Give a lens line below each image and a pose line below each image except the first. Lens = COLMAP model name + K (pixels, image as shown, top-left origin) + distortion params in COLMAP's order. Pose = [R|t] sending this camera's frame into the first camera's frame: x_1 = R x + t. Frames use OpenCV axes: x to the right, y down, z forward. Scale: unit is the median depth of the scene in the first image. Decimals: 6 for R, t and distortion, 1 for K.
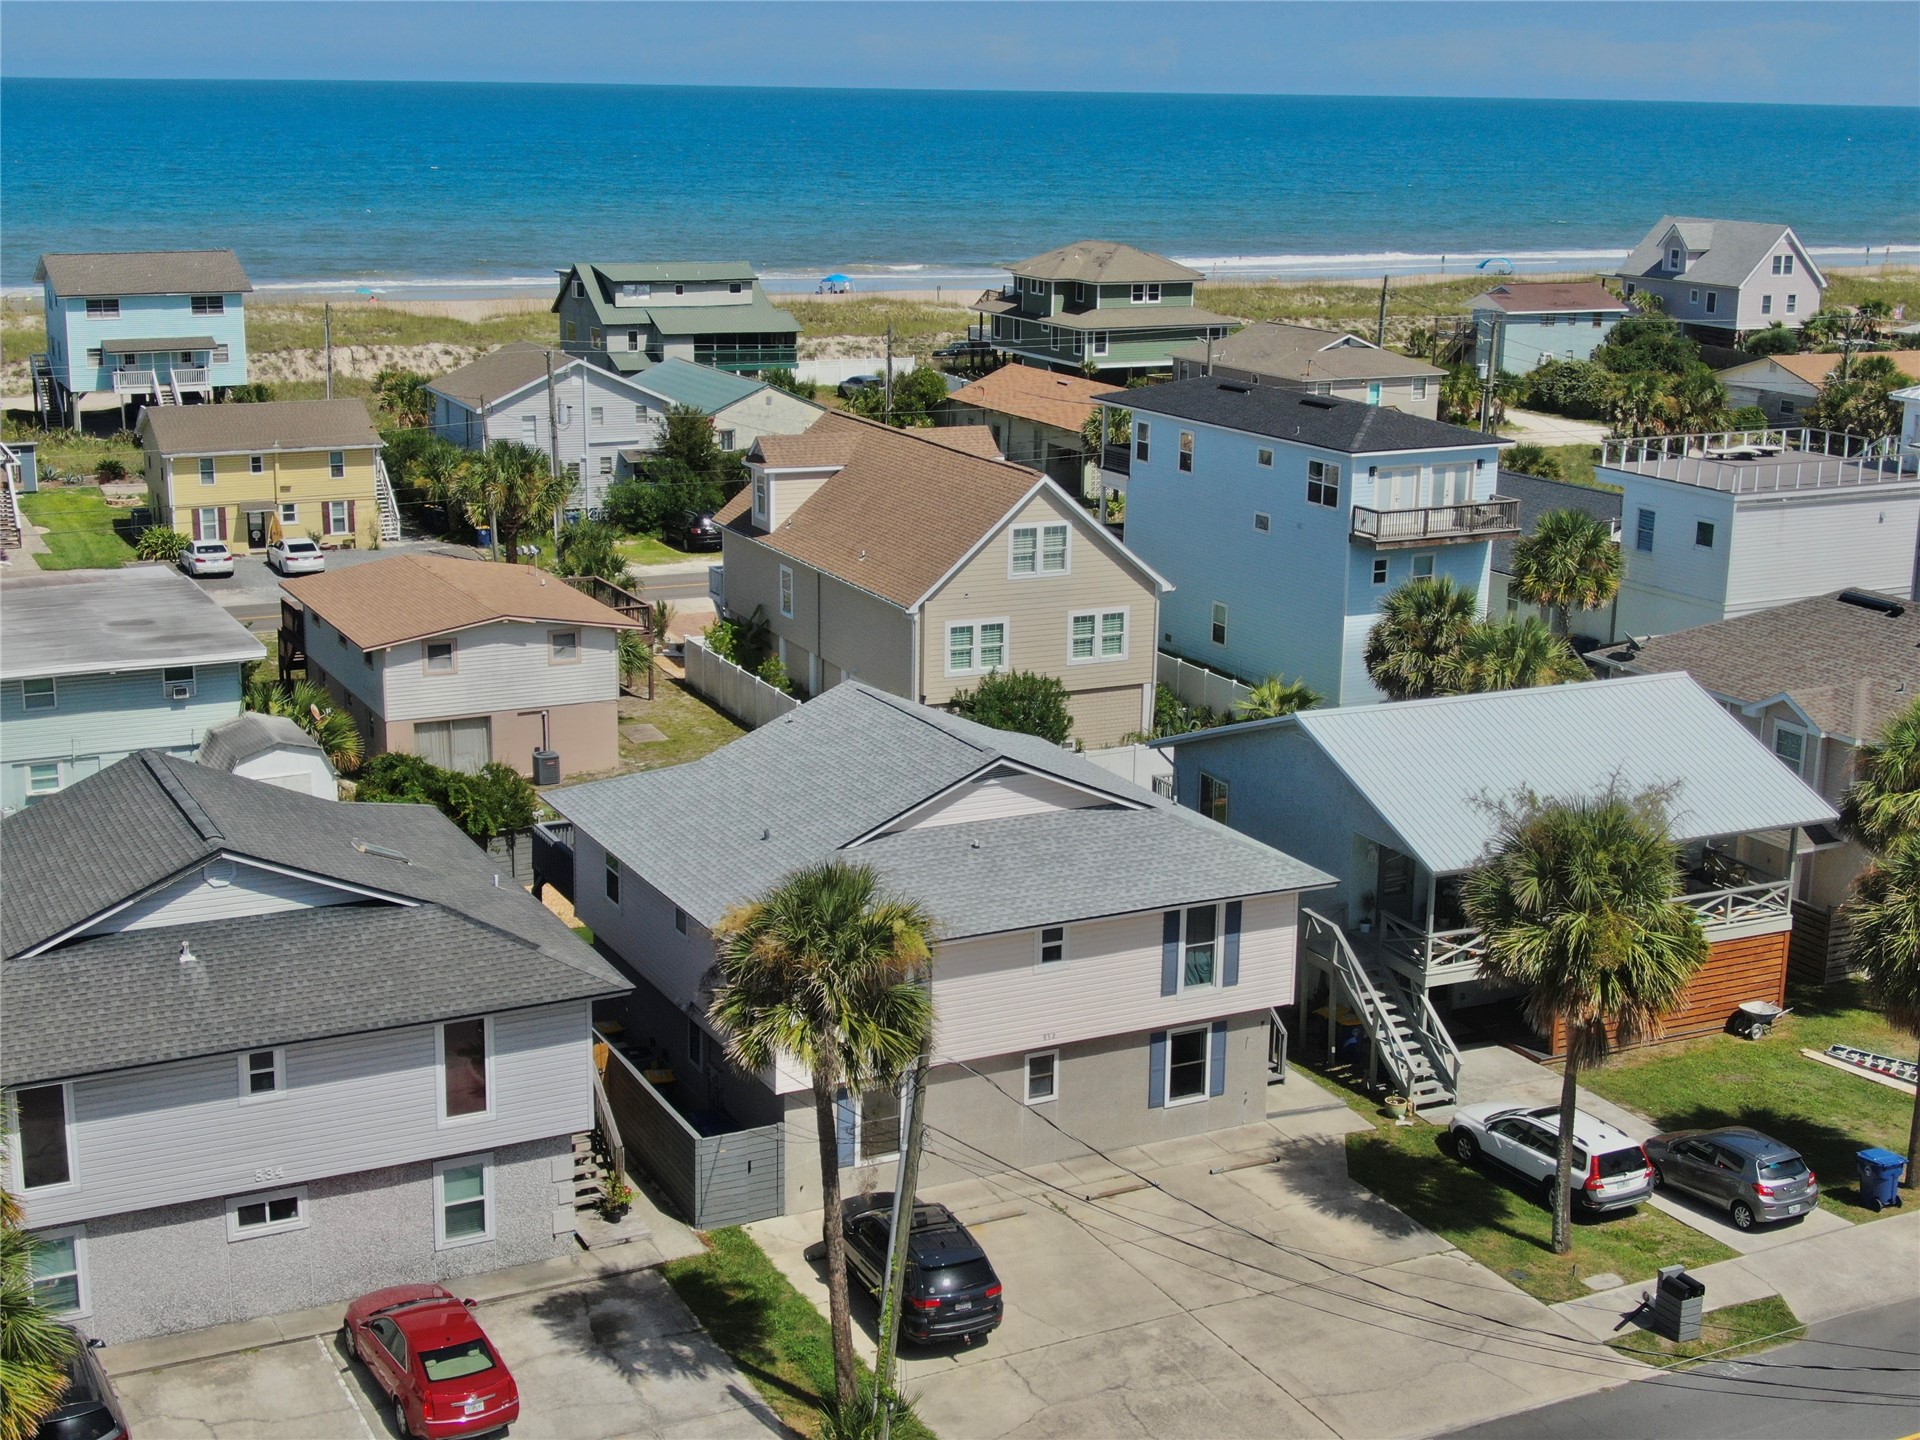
lens RADIAL K [[2605.8, 0, 1017.4], [0, 2605.8, 700.3], [0, 0, 1]] dist [0.053682, 0.000000]
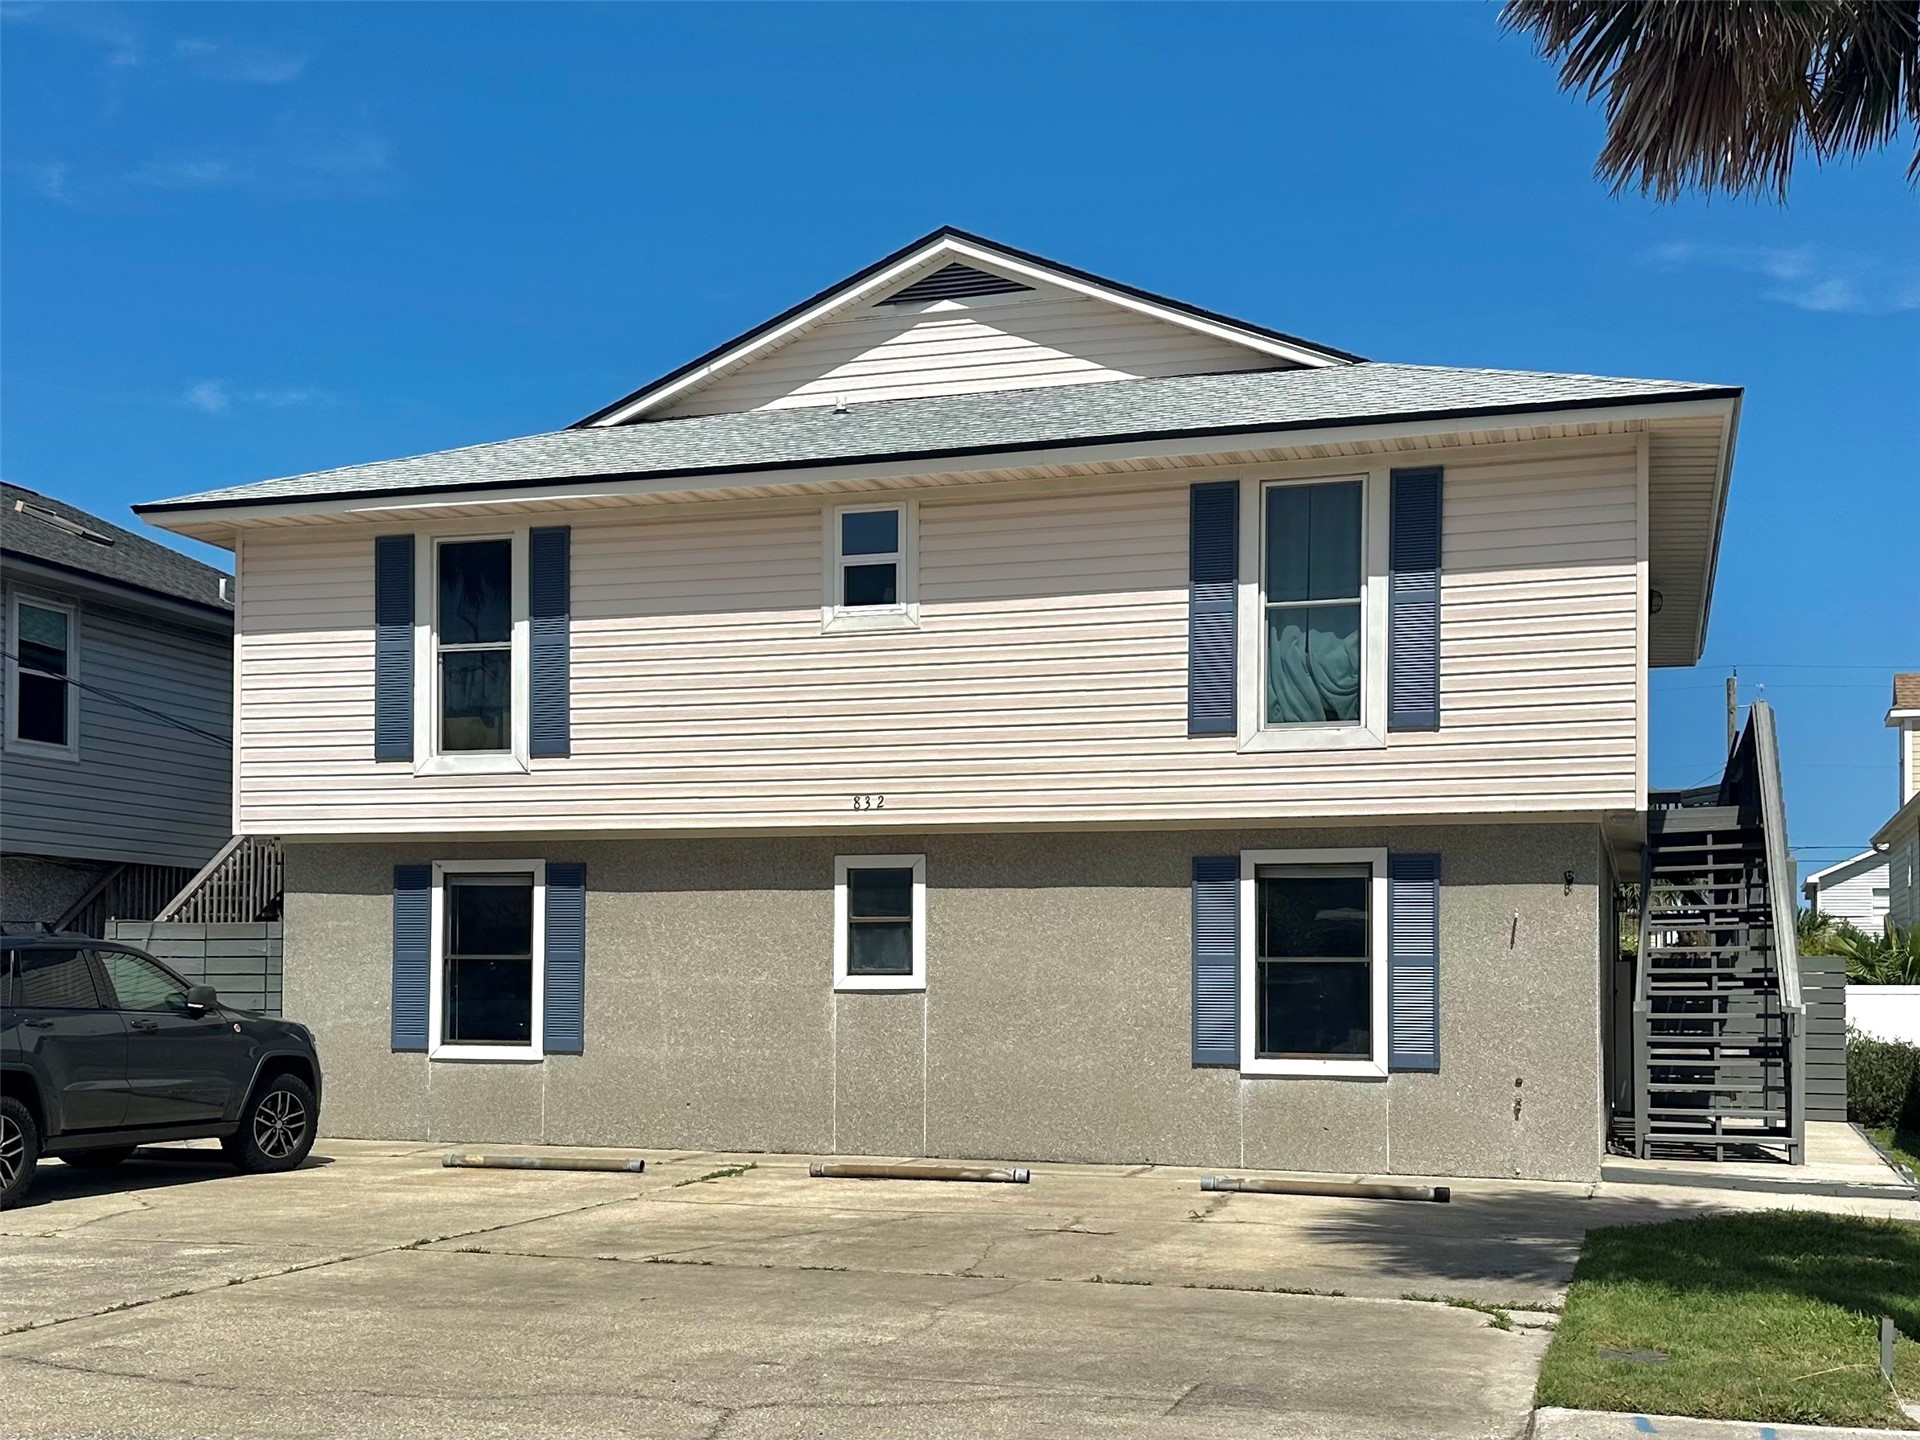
lens RADIAL K [[2165.3, 0, 883.9], [0, 2165.3, 920.7], [0, 0, 1]] dist [0.088797, 0.000000]
pose [[0.678960, -0.034174, -0.733380, 0.247418], [-0.160378, 0.967888, -0.193578, 0.202069], [0.716445, 0.249049, 0.651676, 0.754840]]
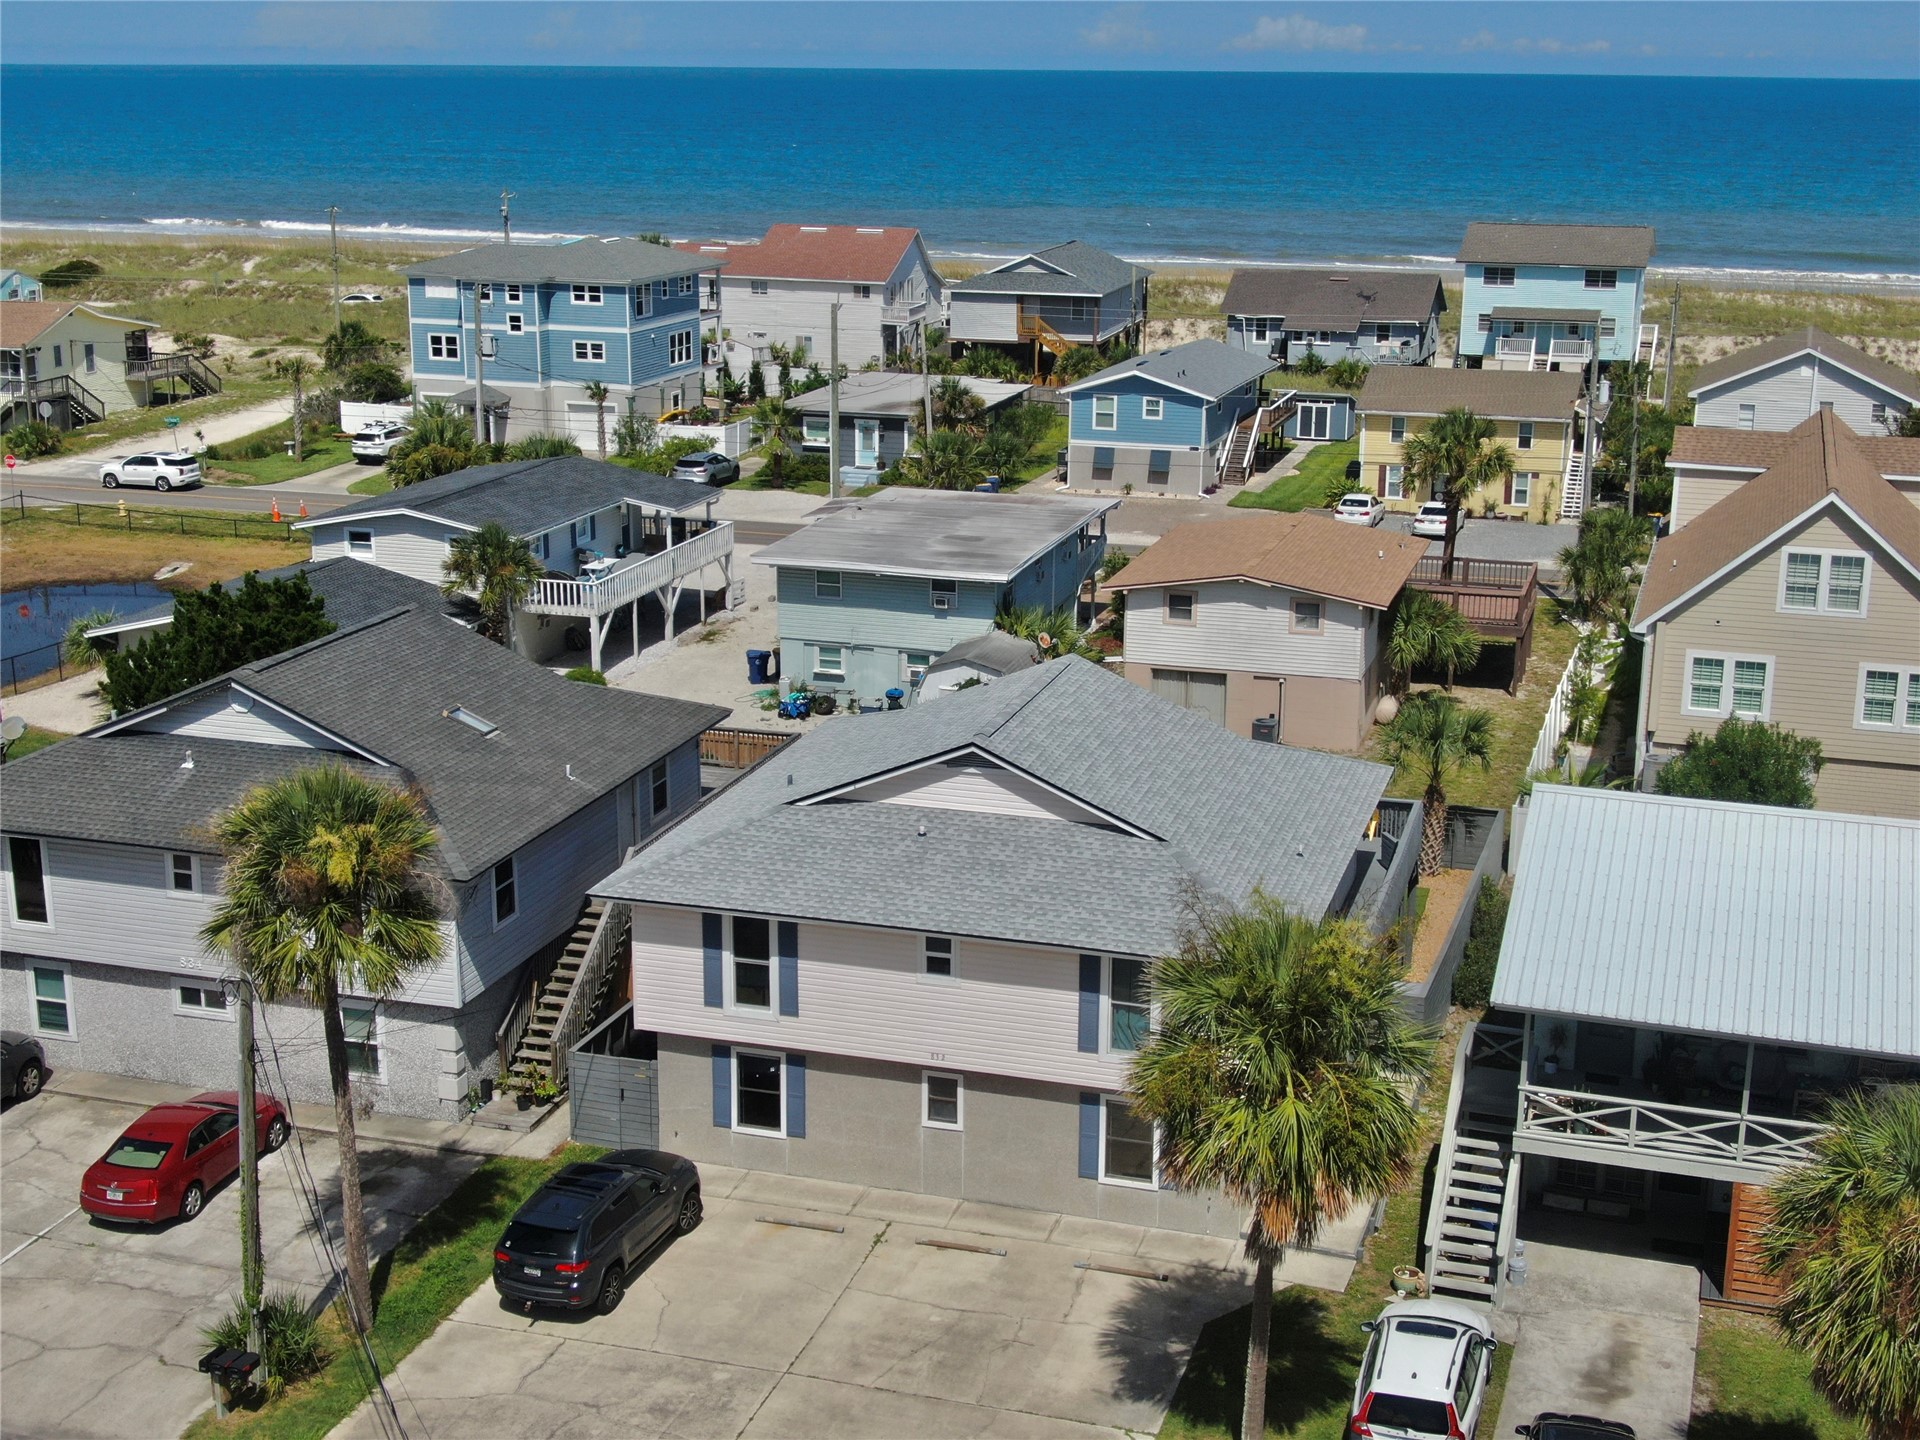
lens RADIAL K [[2520.9, 0, 960.7], [0, 2520.9, 688.2], [0, 0, 1]] dist [0.021429, 0.000000]
pose [[0.697615, 0.157187, -0.699018, 0.579862], [-0.156397, 0.985518, 0.065528, -0.052197], [0.699195, 0.063611, 0.712095, 0.362064]]
